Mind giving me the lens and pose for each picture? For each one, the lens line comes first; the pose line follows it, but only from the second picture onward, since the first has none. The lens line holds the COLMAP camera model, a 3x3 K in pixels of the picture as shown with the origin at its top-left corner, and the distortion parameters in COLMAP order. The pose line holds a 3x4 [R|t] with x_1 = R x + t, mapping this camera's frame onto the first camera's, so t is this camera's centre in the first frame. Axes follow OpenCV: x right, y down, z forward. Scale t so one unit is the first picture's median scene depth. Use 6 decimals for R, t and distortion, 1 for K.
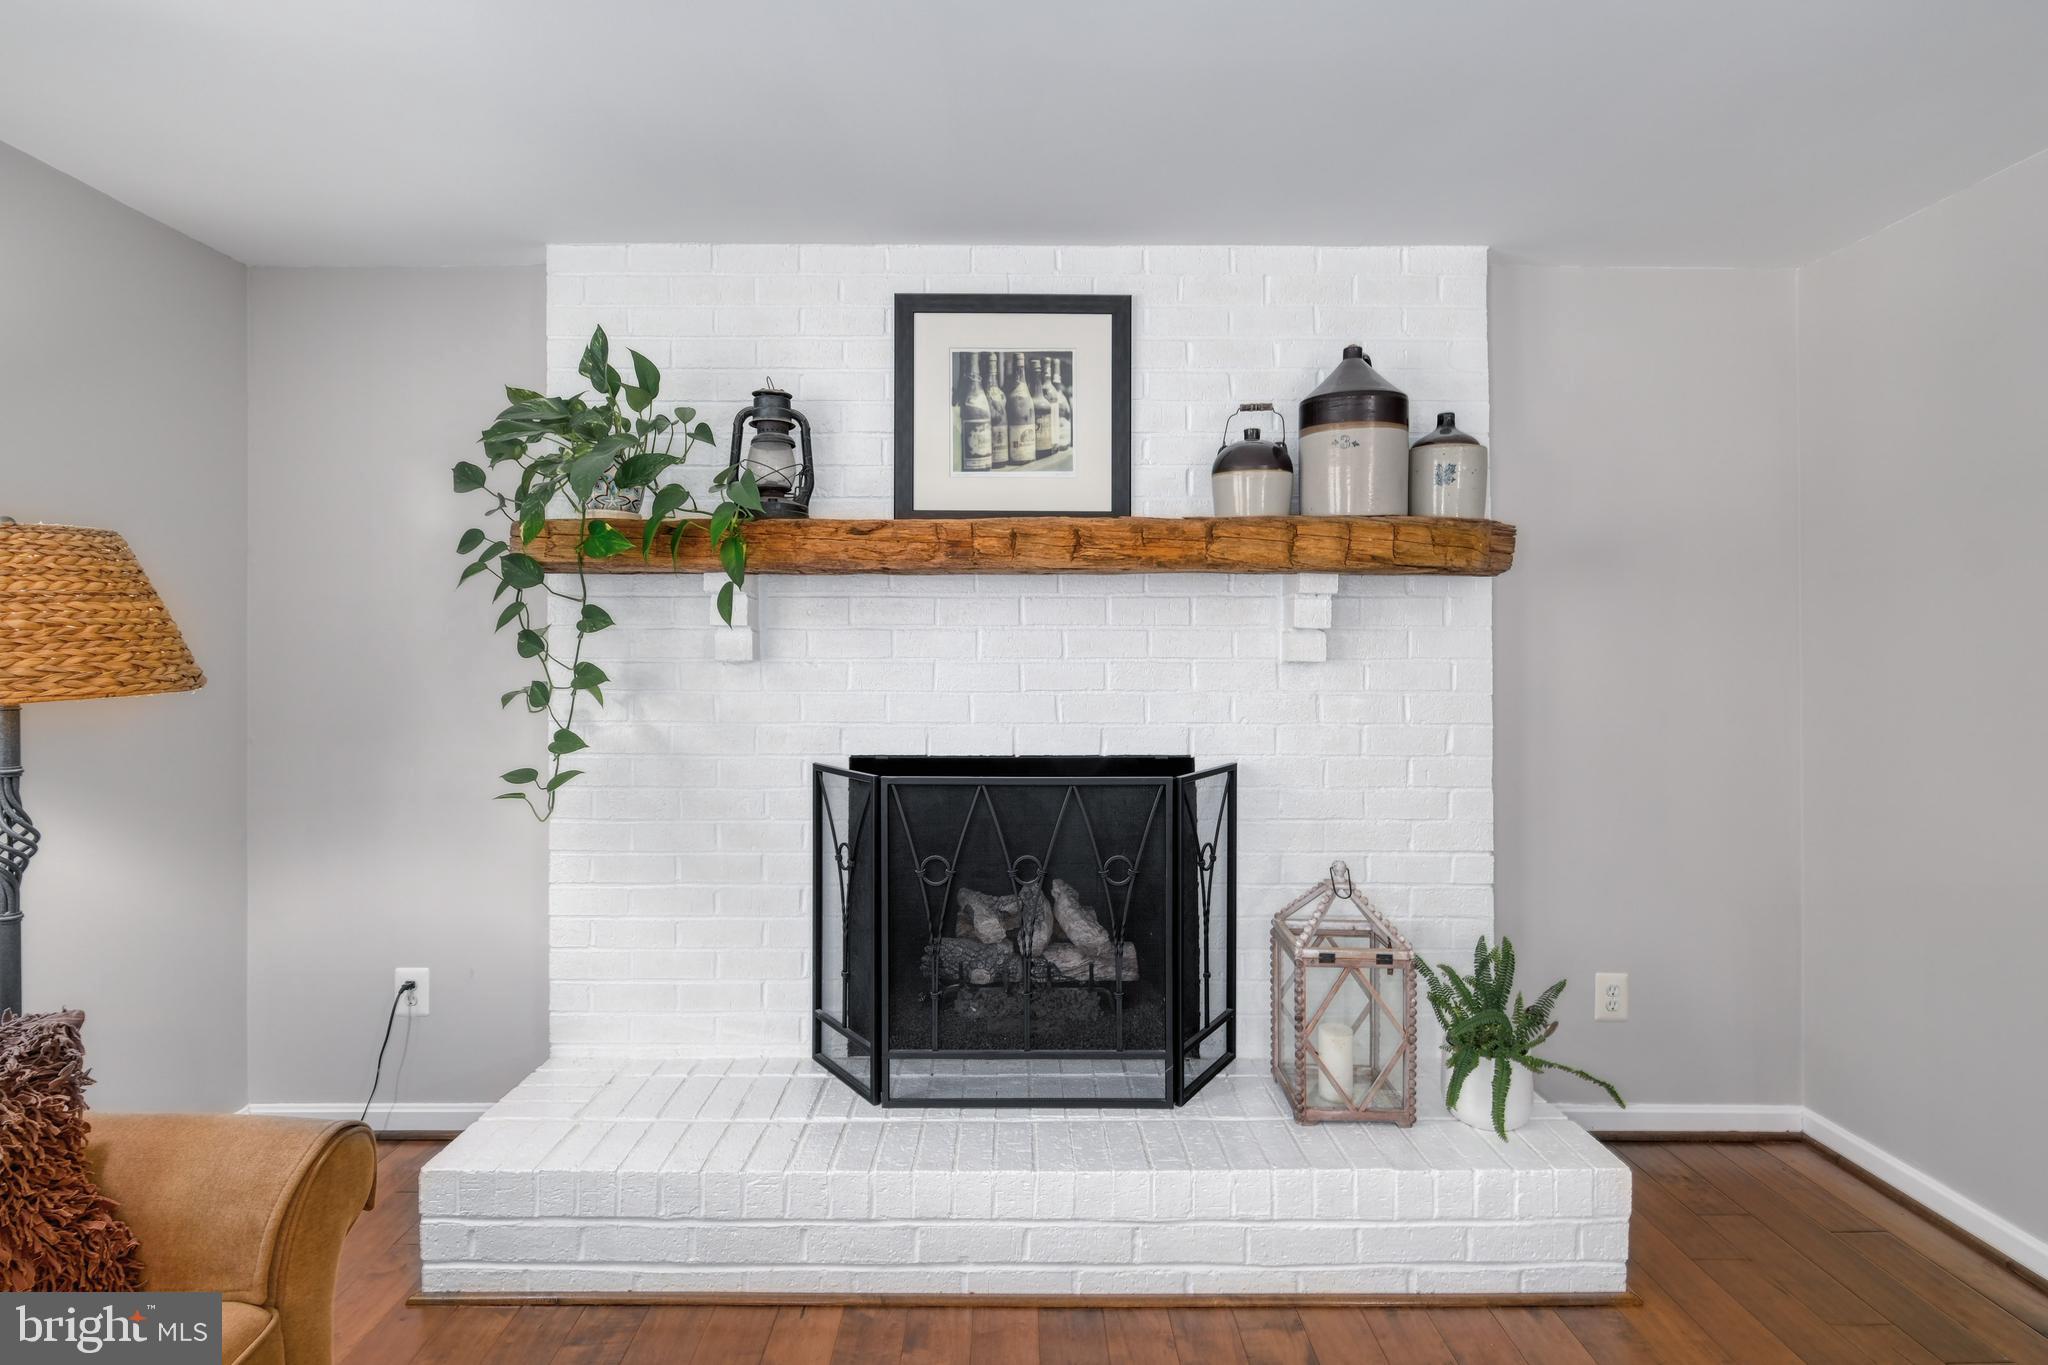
lens RADIAL K [[966.7, 0, 1015.2], [0, 966.7, 650.3], [0, 0, 1]] dist [-0.001816, 0.000306]
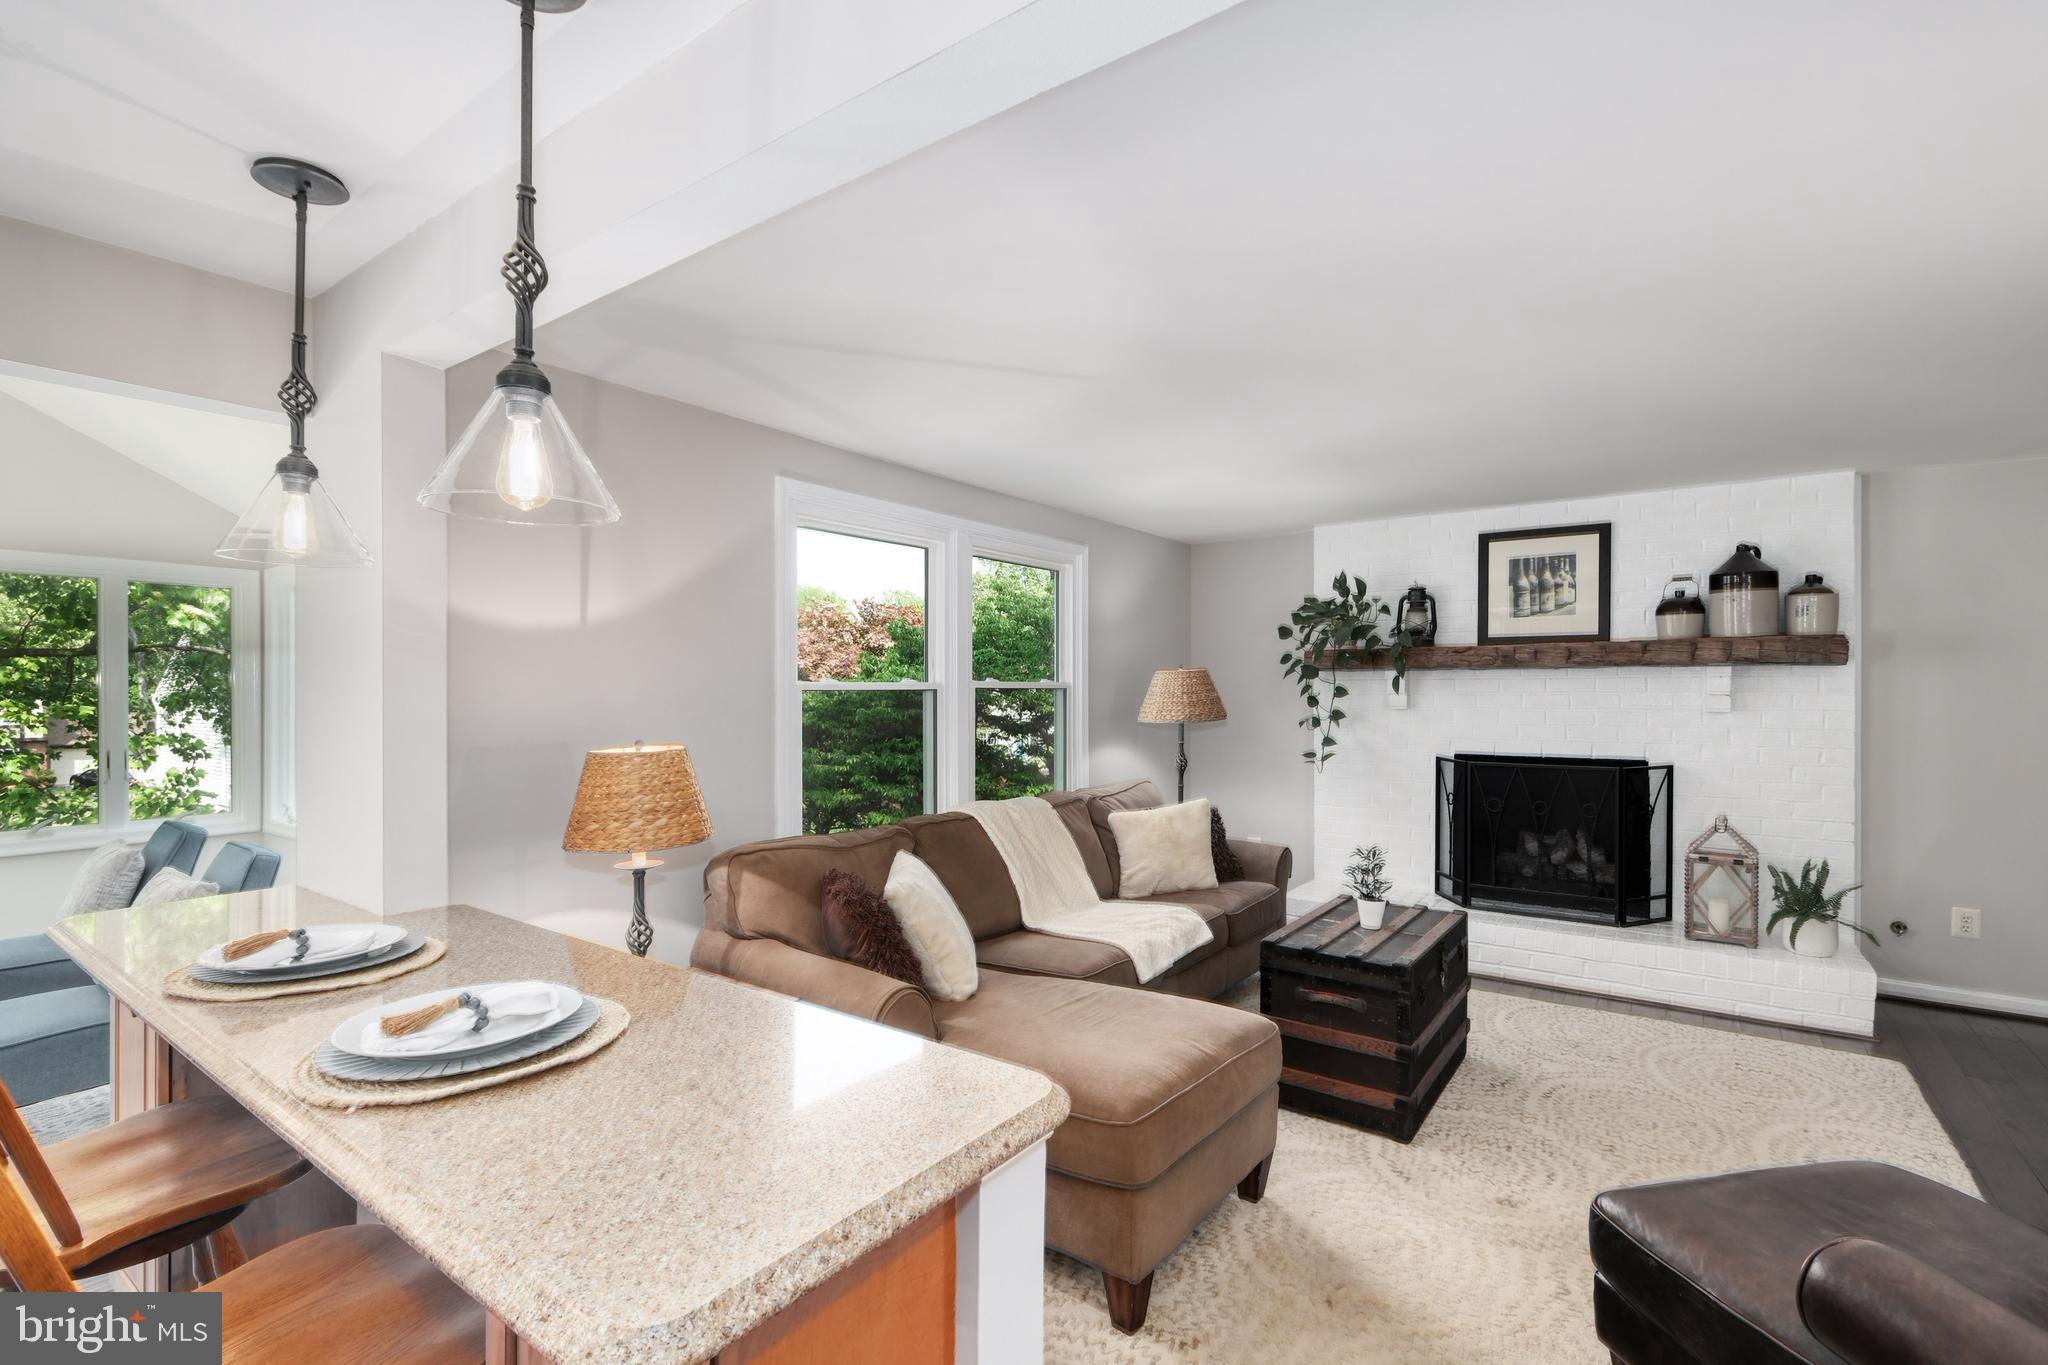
lens RADIAL K [[932.4, 0, 1022.6], [0, 932.4, 704.7], [0, 0, 1]] dist [-0.010753, 0.001059]
pose [[0.806221, 0.009037, -0.591545, 0.283632], [0.008993, 0.999581, 0.027527, -0.065181], [0.591546, -0.027513, 0.805802, -1.259116]]
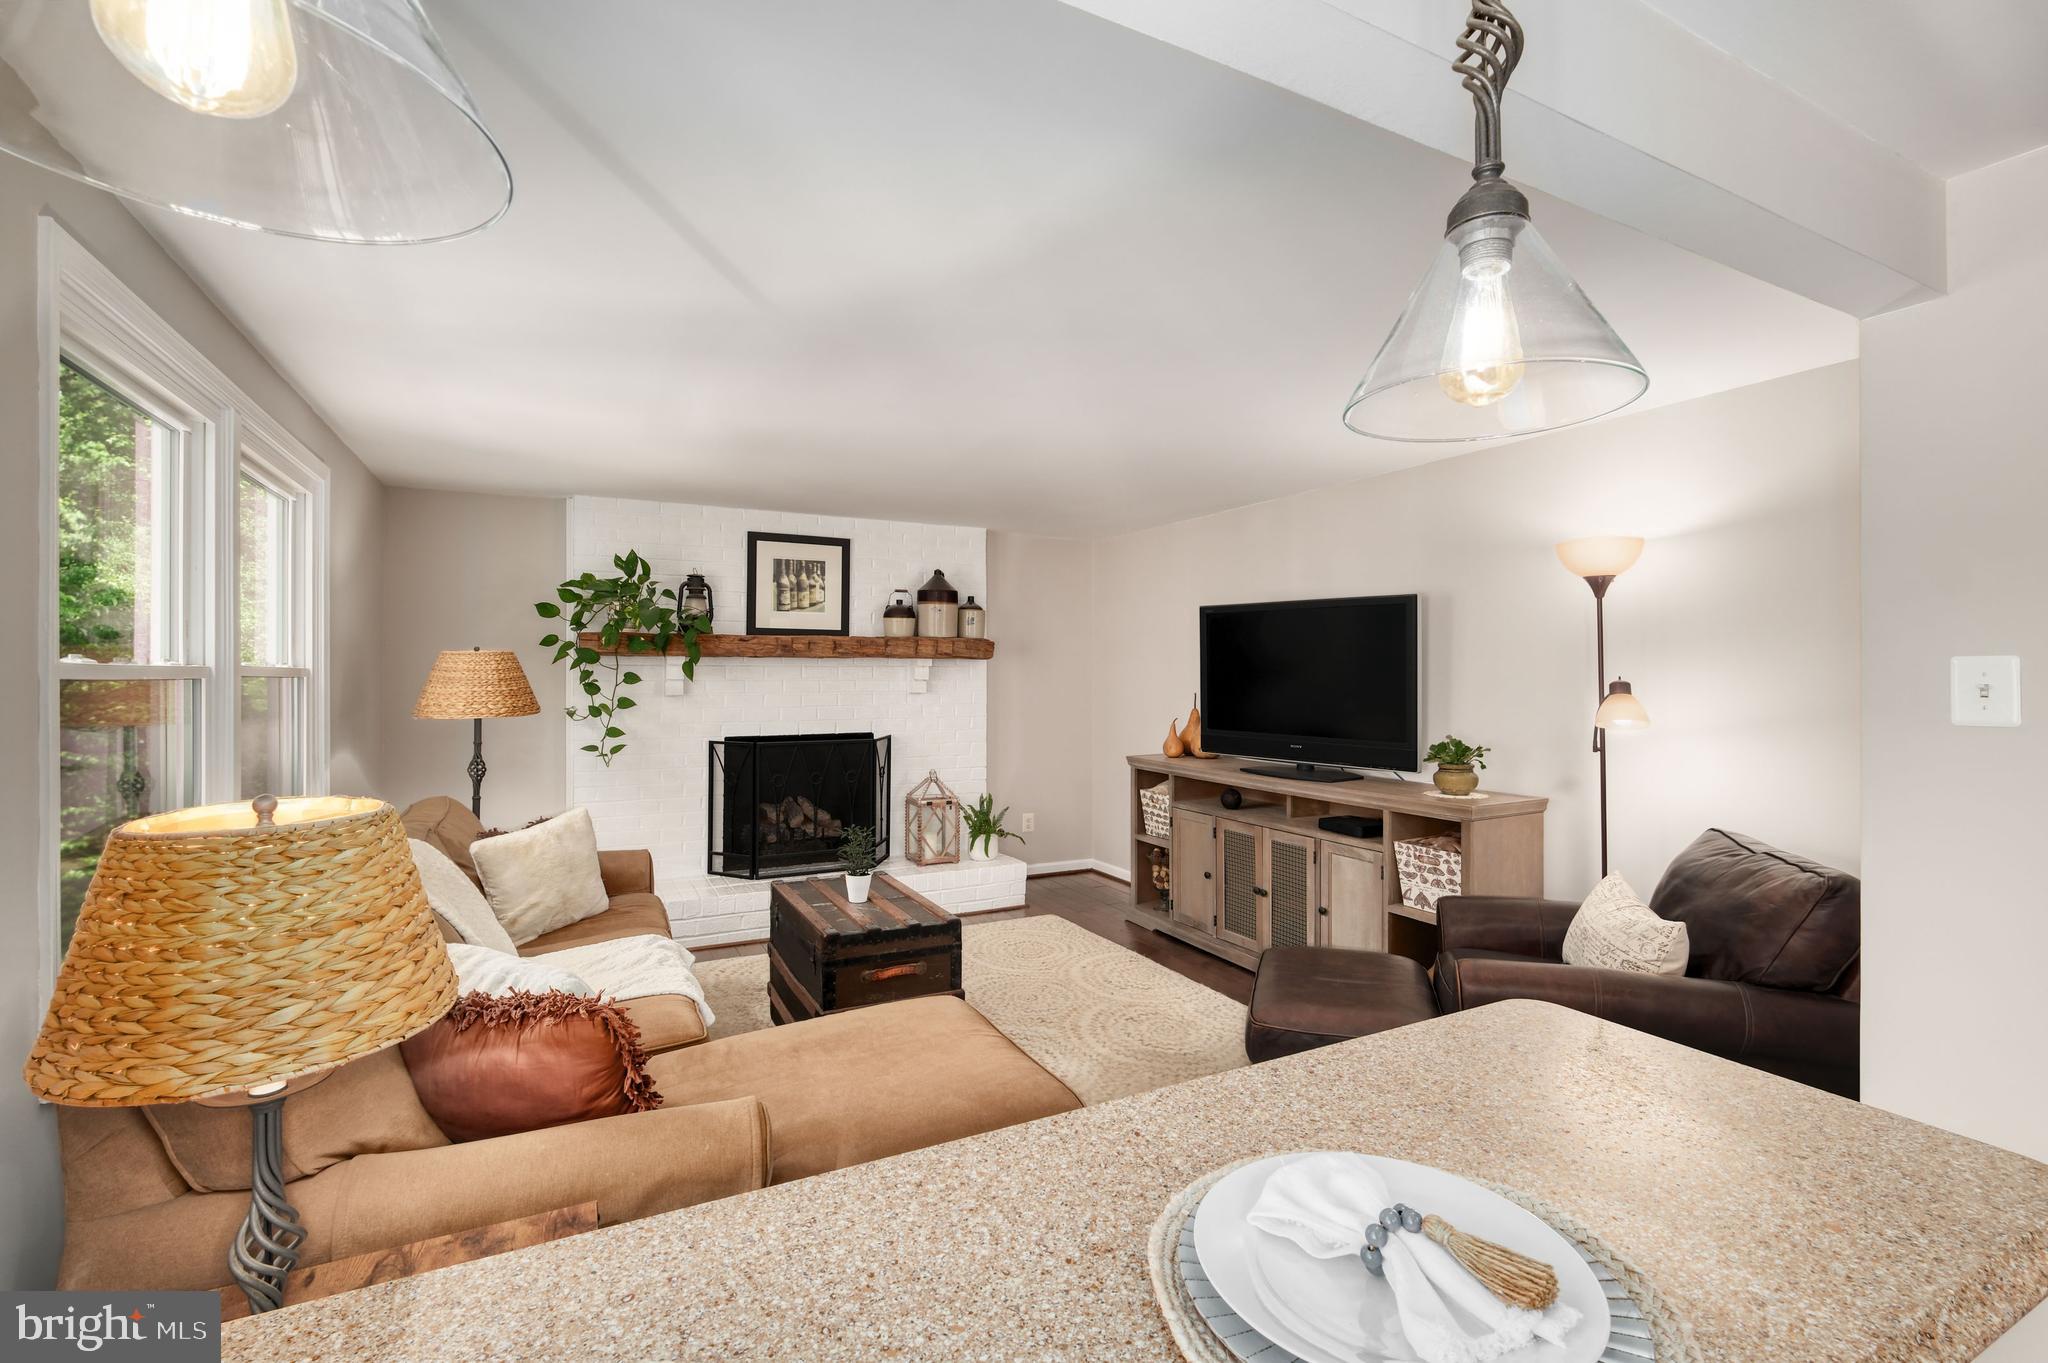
lens RADIAL K [[912.2, 0, 1016.6], [0, 912.2, 686.6], [0, 0, 1]] dist [0.001468, 0.000142]
pose [[0.890700, -0.004251, 0.454572, -0.553422], [-0.007656, 0.999674, 0.024348, -0.065572], [-0.454528, -0.025167, 0.890377, -1.229209]]
